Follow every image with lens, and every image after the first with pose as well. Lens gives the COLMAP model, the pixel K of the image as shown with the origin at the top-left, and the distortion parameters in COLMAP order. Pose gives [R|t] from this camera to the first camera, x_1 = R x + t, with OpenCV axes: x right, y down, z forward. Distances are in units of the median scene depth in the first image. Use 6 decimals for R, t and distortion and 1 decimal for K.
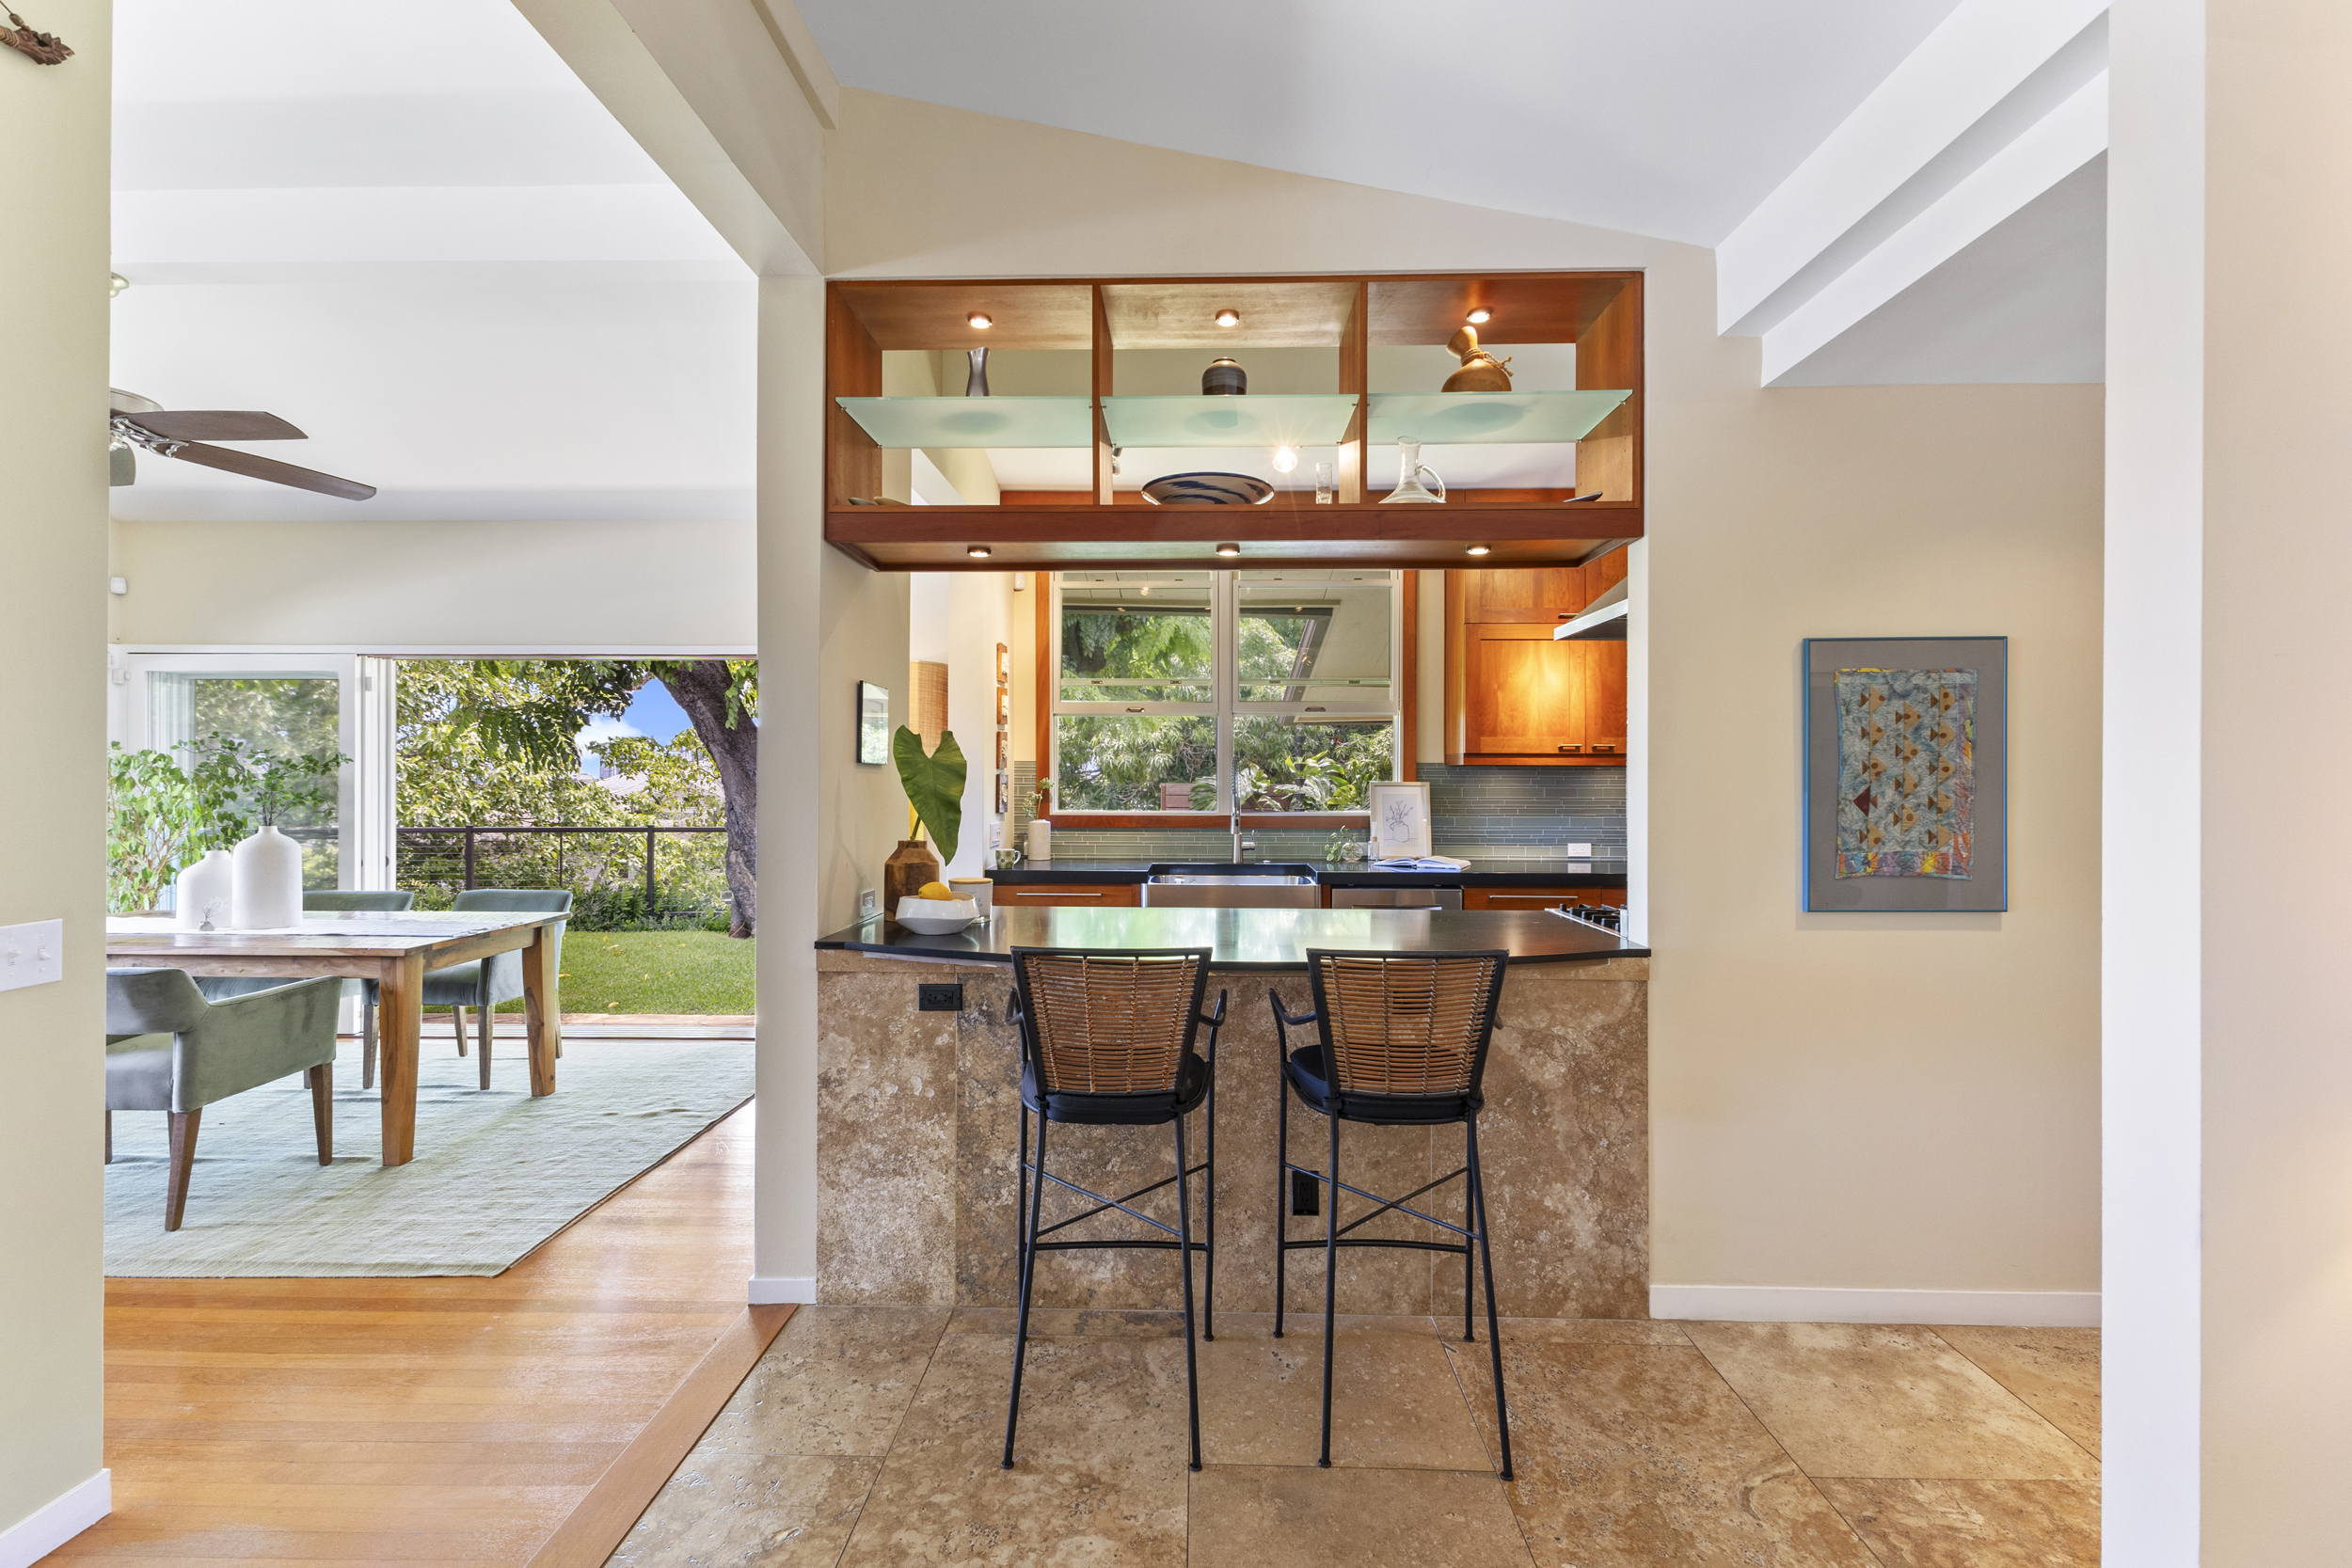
lens RADIAL K [[1015.7, 0, 1175.4], [0, 1015.7, 772.7], [0, 0, 1]] dist [0.002993, -0.001260]
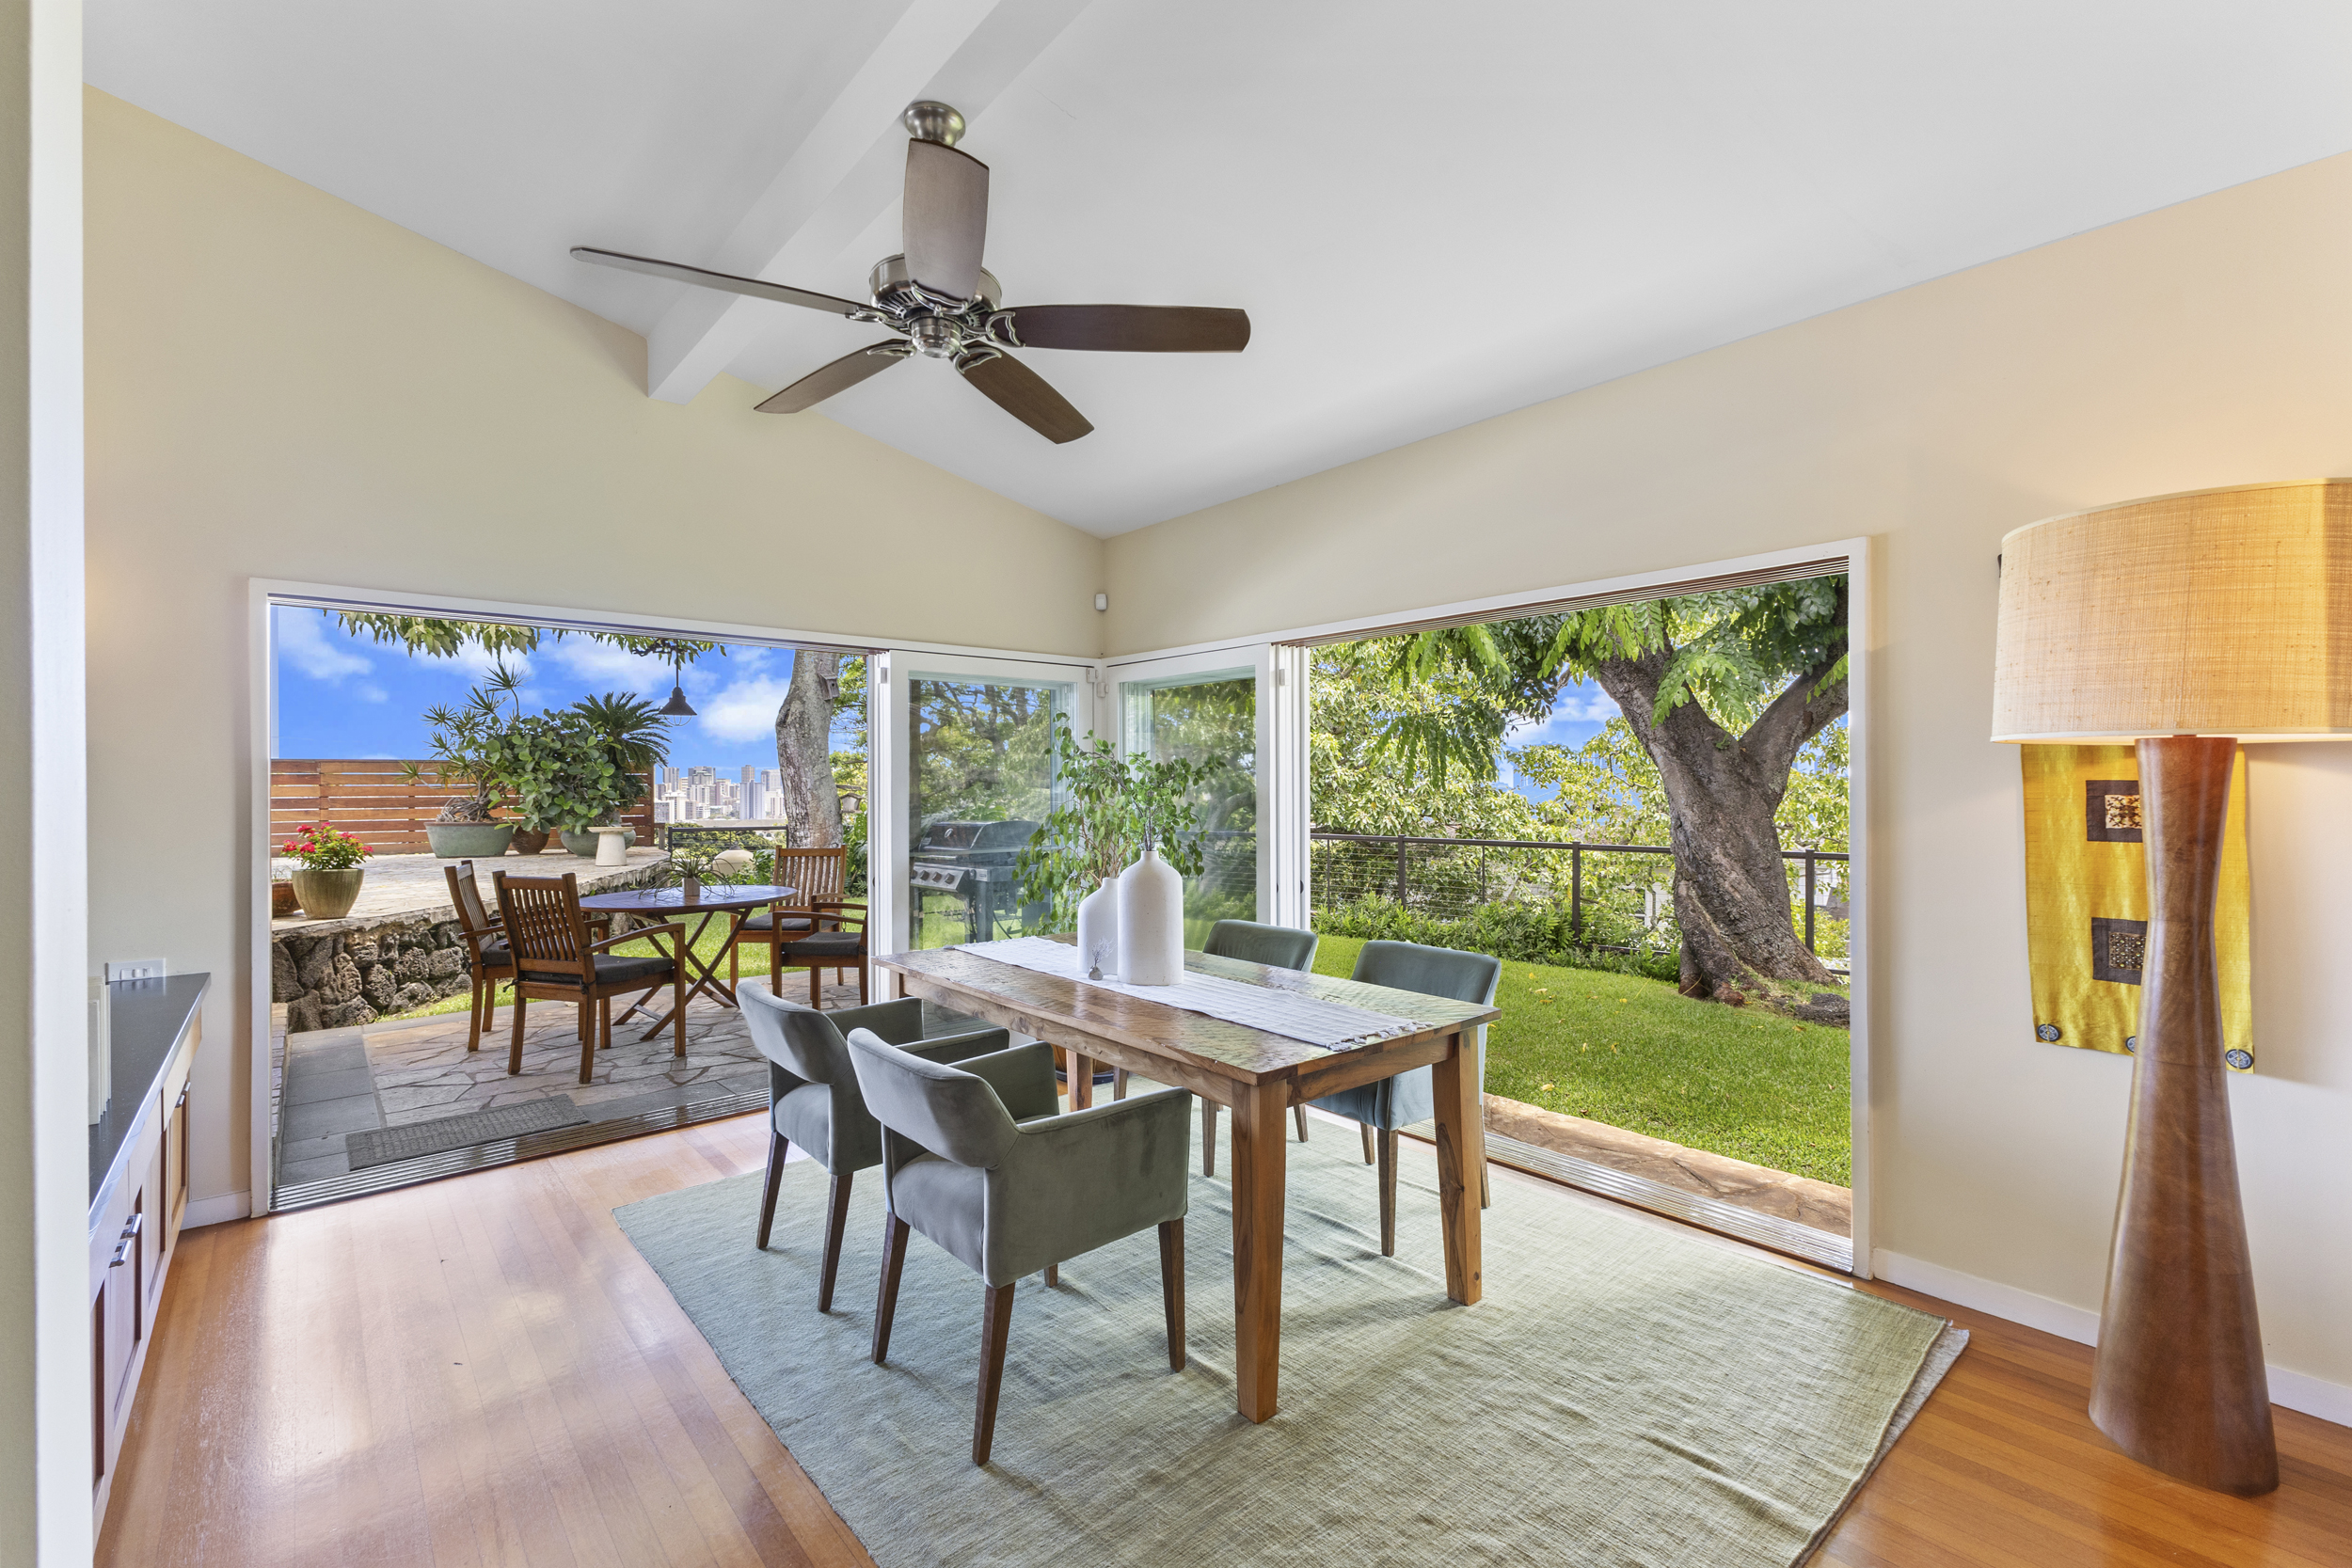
lens RADIAL K [[1015.7, 0, 1174.2], [0, 1015.7, 776.4], [0, 0, 1]] dist [0.002993, -0.001260]
pose [[0.669884, -0.007938, -0.742423, -0.157685], [0.005426, 0.999968, -0.005795, 0.000071], [0.742446, -0.000147, 0.669906, 0.257710]]
